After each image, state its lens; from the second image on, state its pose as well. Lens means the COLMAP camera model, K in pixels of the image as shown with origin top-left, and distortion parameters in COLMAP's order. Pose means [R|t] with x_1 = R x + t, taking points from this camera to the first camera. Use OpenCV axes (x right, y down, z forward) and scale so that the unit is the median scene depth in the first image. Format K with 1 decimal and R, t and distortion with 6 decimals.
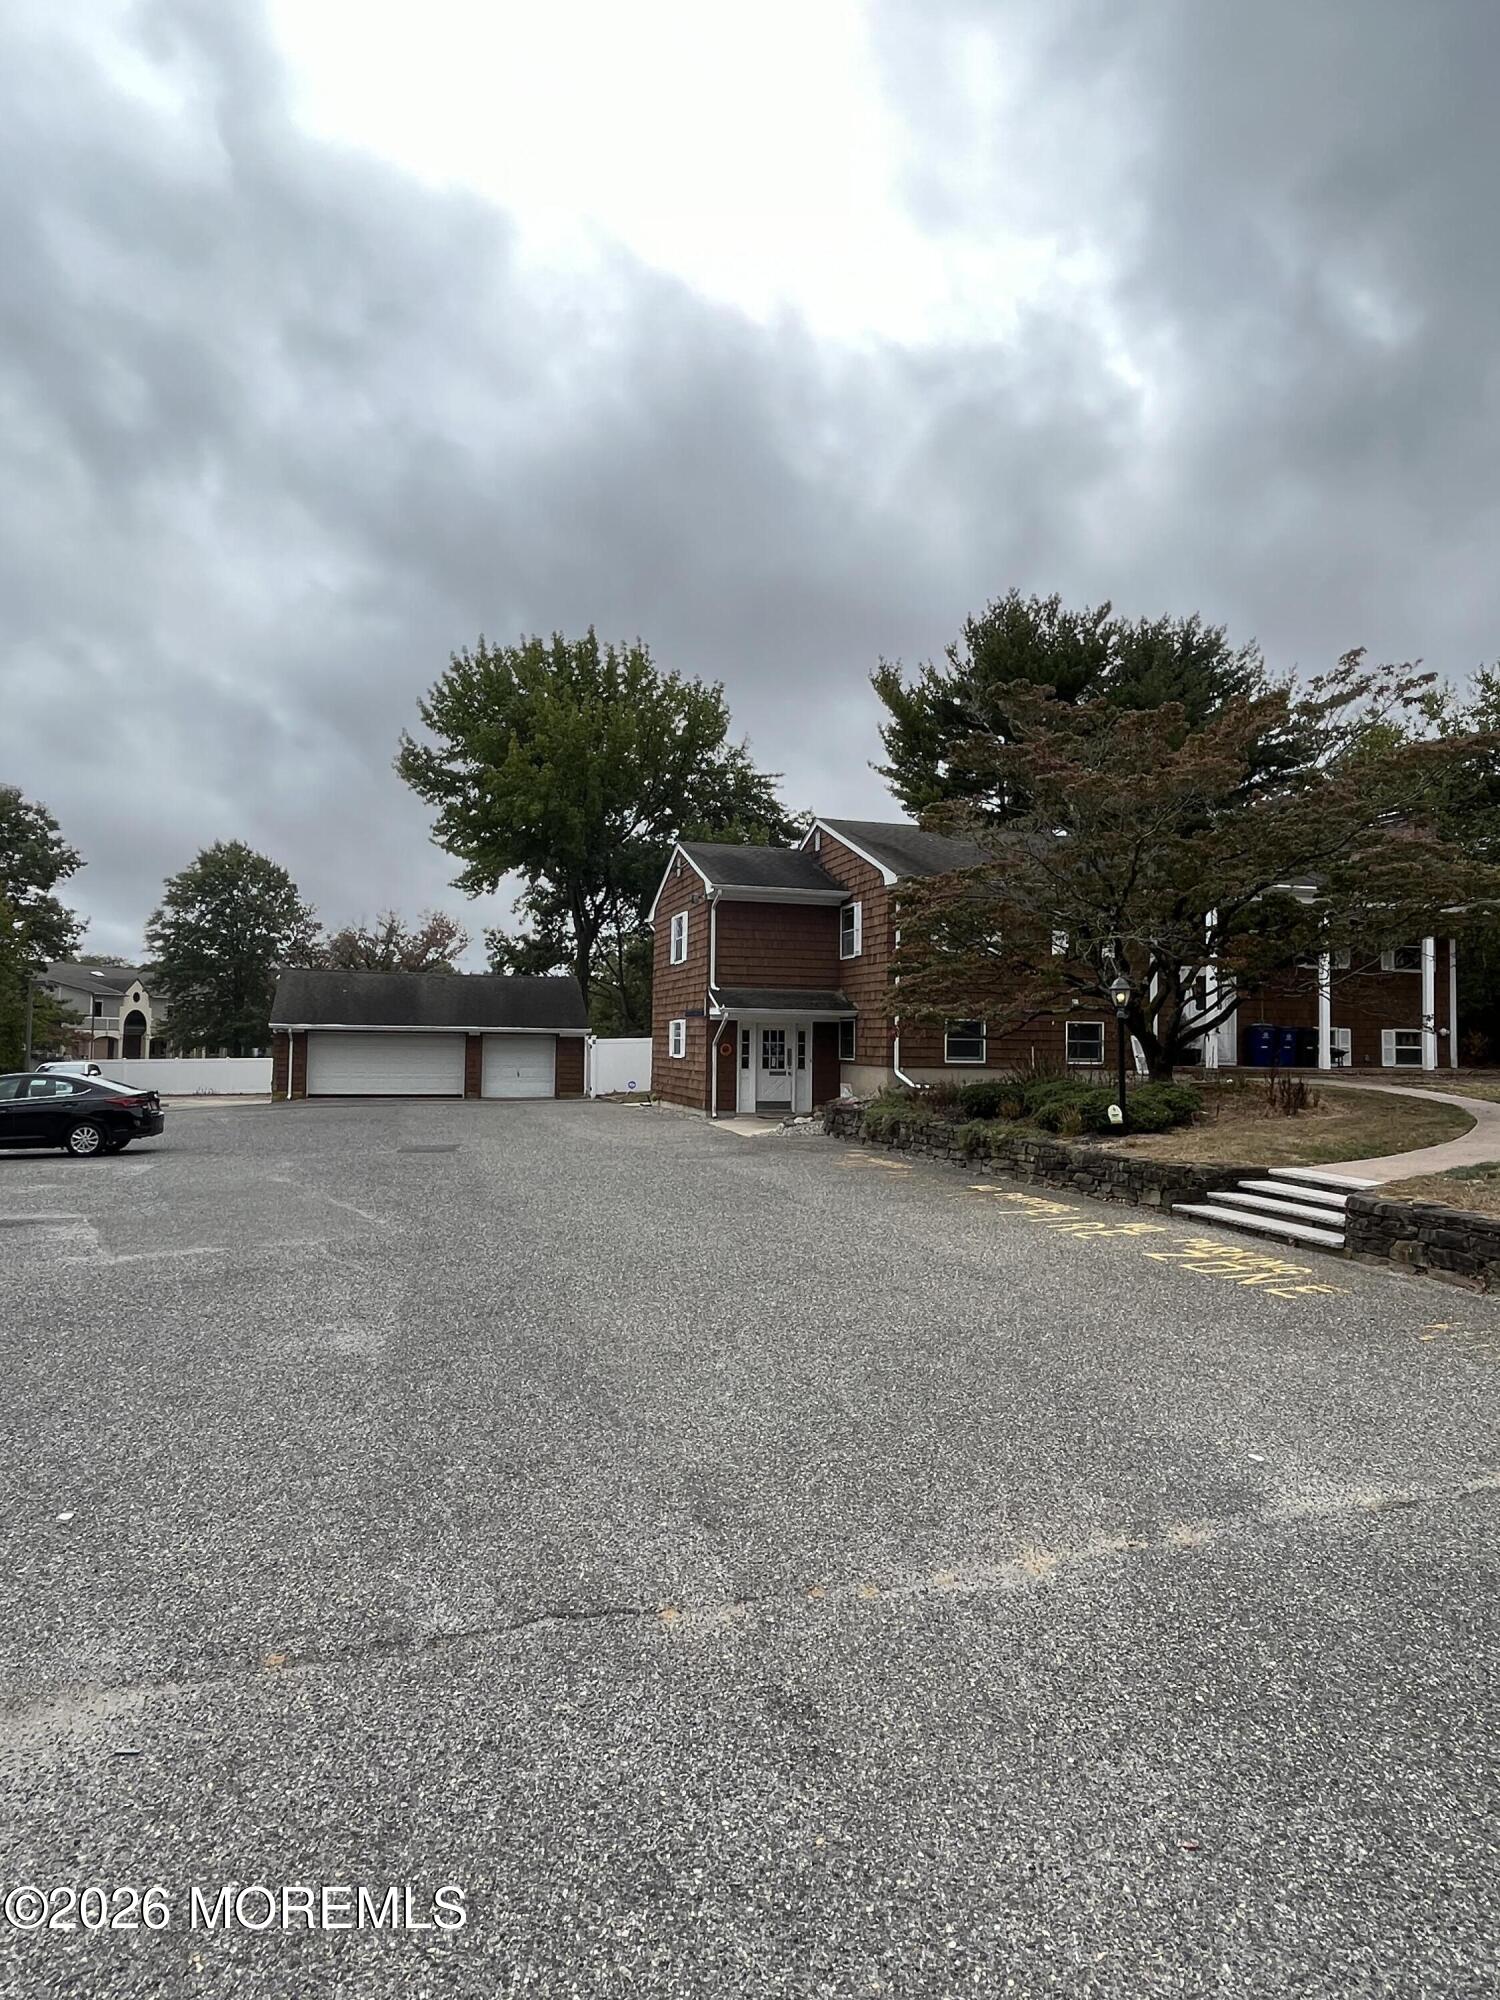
lens RADIAL K [[1134.9, 0, 762.4], [0, 1134.9, 998.8], [0, 0, 1]] dist [-0.007731, -0.001280]
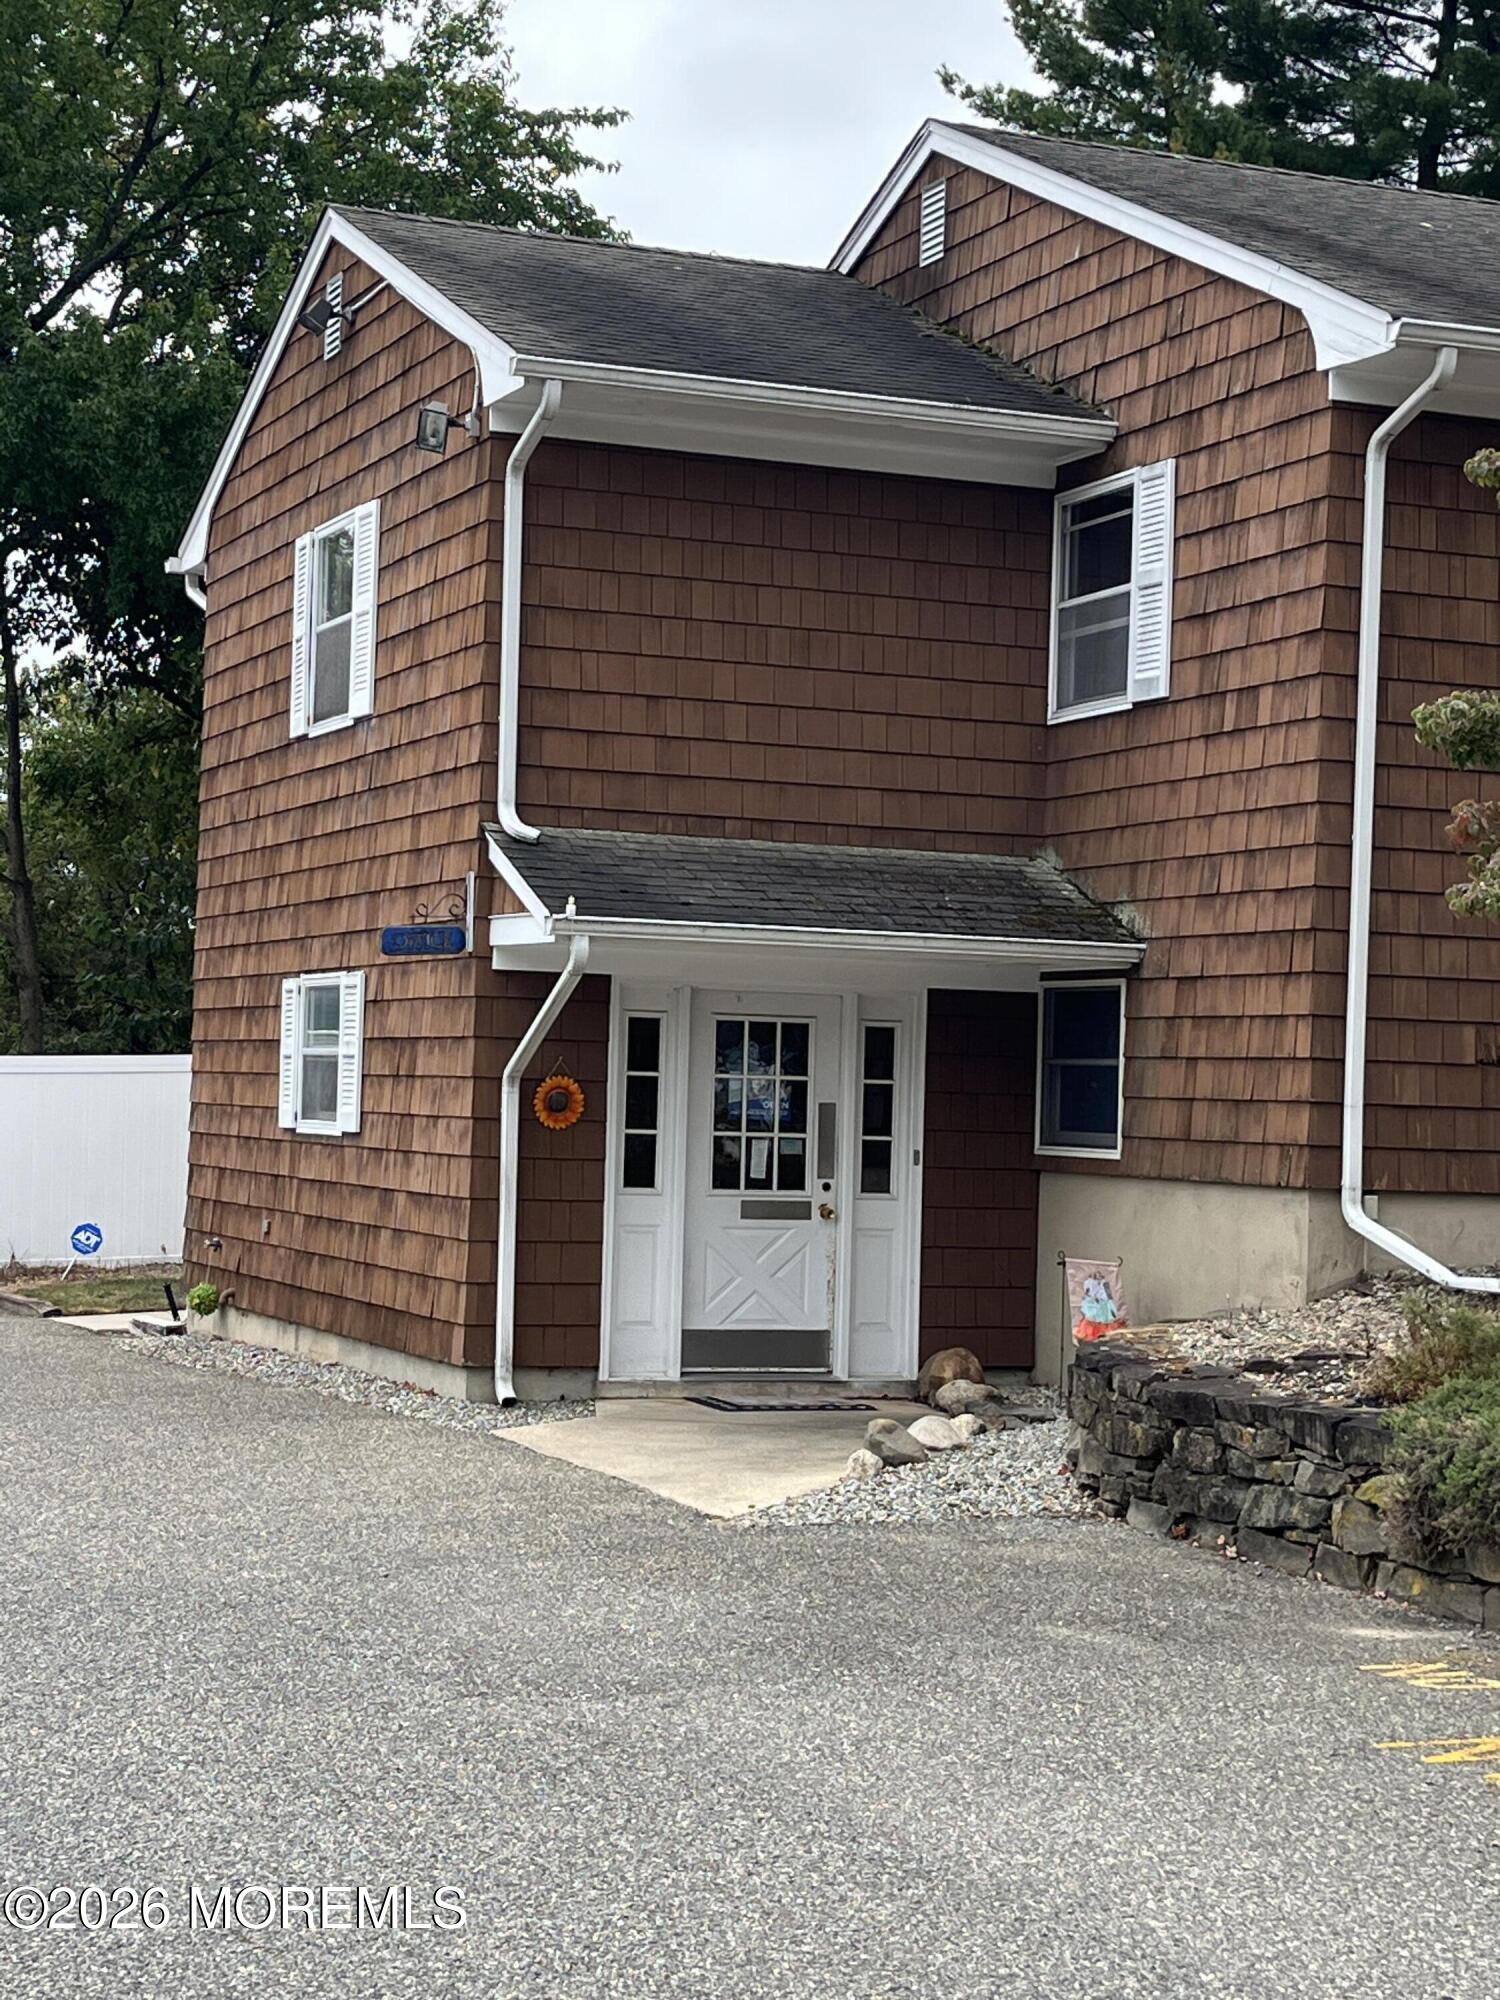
lens RADIAL K [[3531.6, 0, 743.5], [0, 3531.6, 1016.3], [0, 0, 1]] dist [0.110861, 0.000000]
pose [[0.995935, 0.018221, 0.088209, -0.053805], [-0.019786, 0.999661, 0.016902, 0.013852], [-0.087871, -0.018579, 0.995959, 0.274375]]
